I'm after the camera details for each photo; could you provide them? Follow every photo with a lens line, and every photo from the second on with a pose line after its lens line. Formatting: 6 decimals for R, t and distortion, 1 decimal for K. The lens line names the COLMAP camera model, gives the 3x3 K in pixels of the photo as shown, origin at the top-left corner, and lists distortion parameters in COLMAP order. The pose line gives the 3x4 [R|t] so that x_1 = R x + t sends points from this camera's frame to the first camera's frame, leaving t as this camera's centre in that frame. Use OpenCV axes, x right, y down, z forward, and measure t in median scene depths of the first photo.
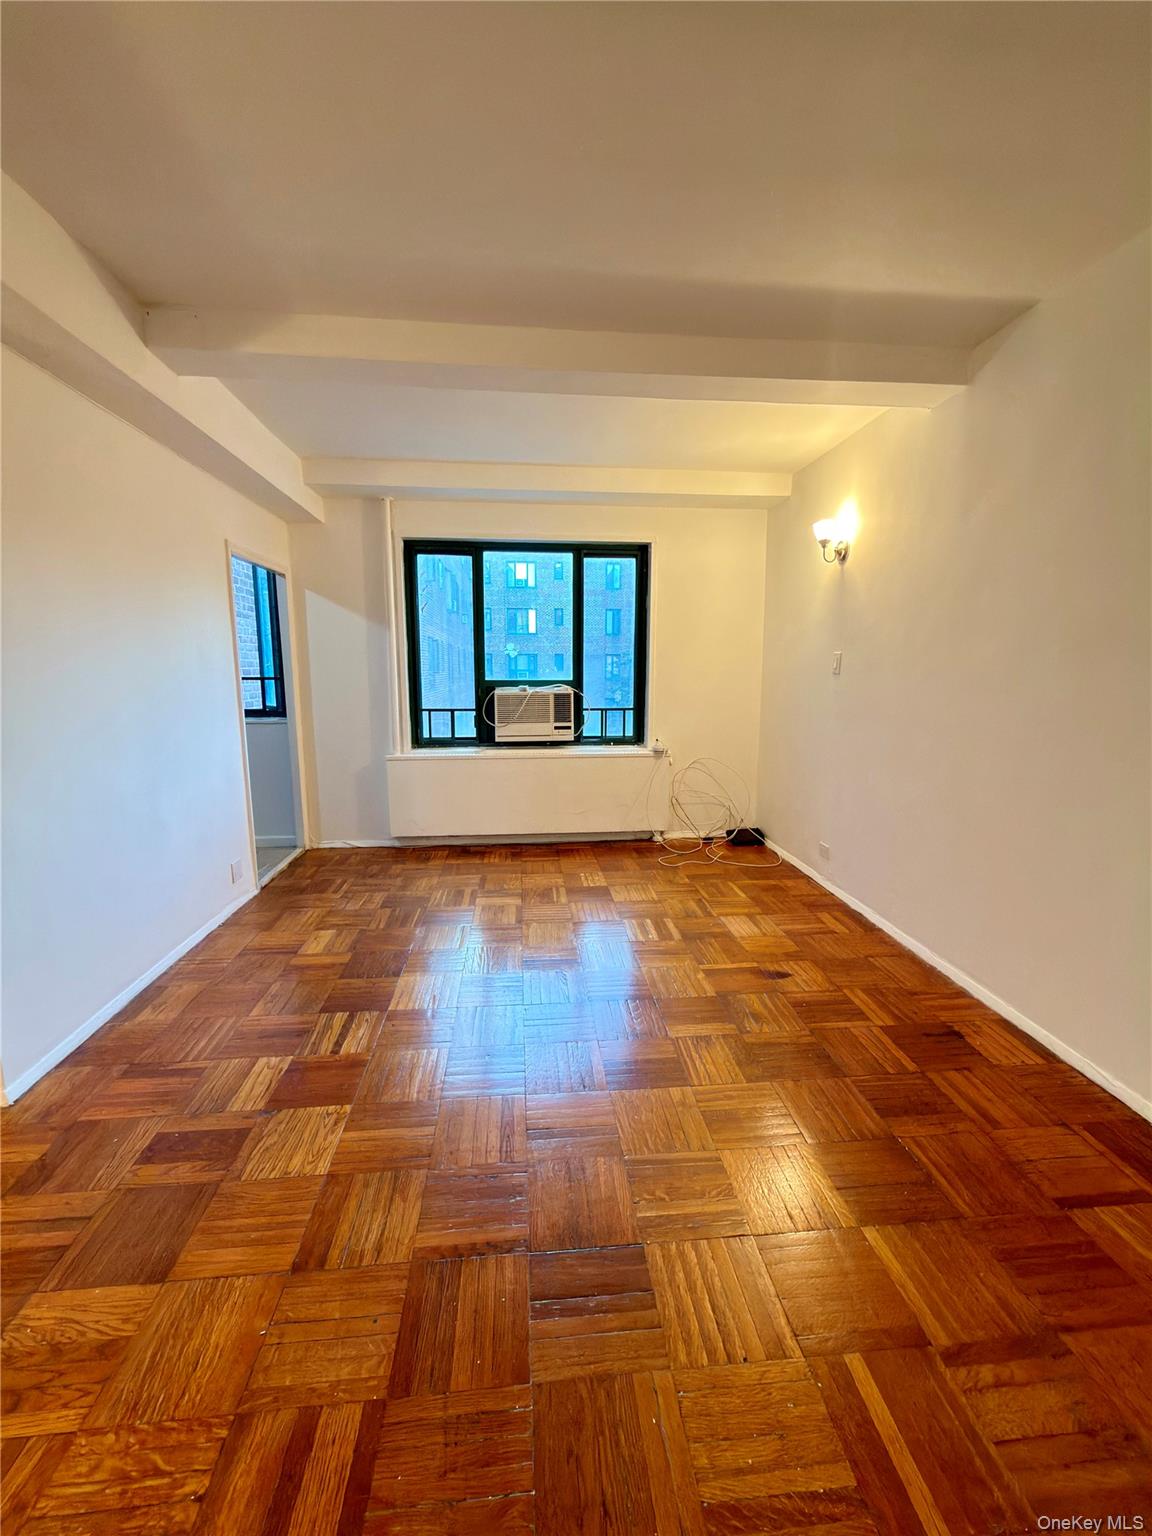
lens RADIAL K [[613.8, 0, 576.7], [0, 613.8, 766.8], [0, 0, 1]] dist [-0.002180, 0.001188]
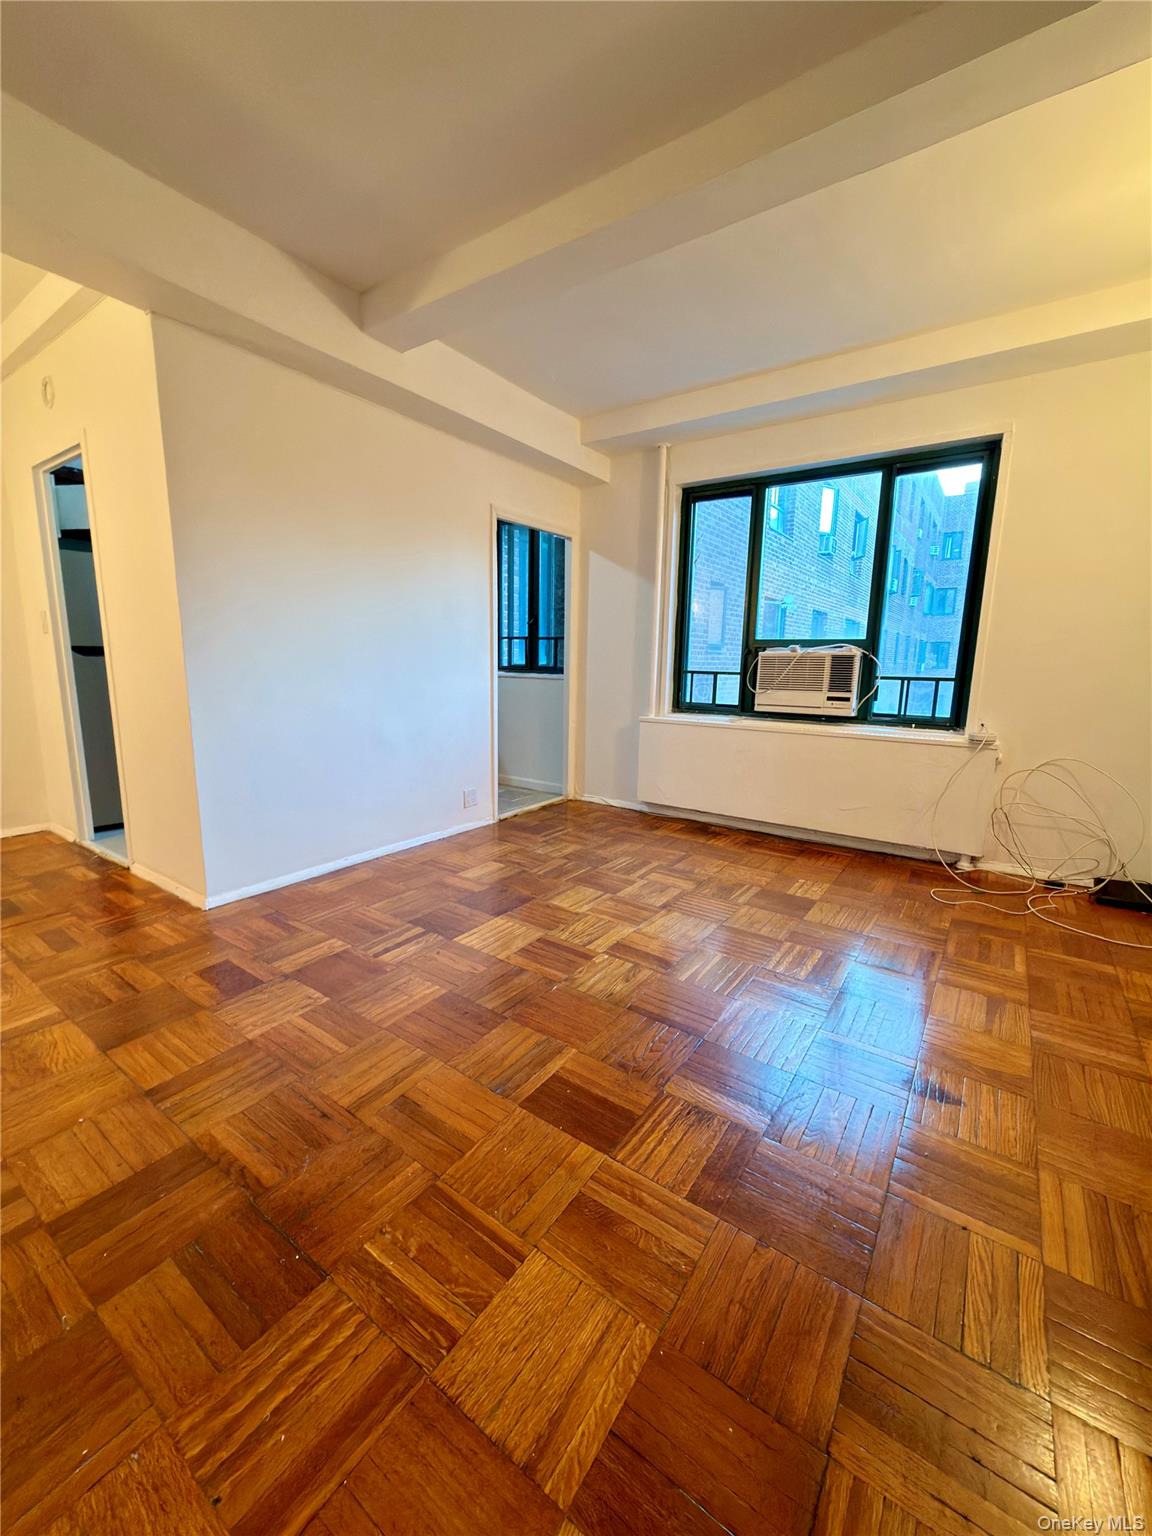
lens RADIAL K [[613.8, 0, 575.7], [0, 613.8, 767.9], [0, 0, 1]] dist [-0.002180, 0.001188]
pose [[0.761953, 0.125862, -0.635285, 0.284398], [-0.118249, 0.991481, 0.054605, 0.025816], [0.636746, 0.033515, 0.770345, 0.221336]]
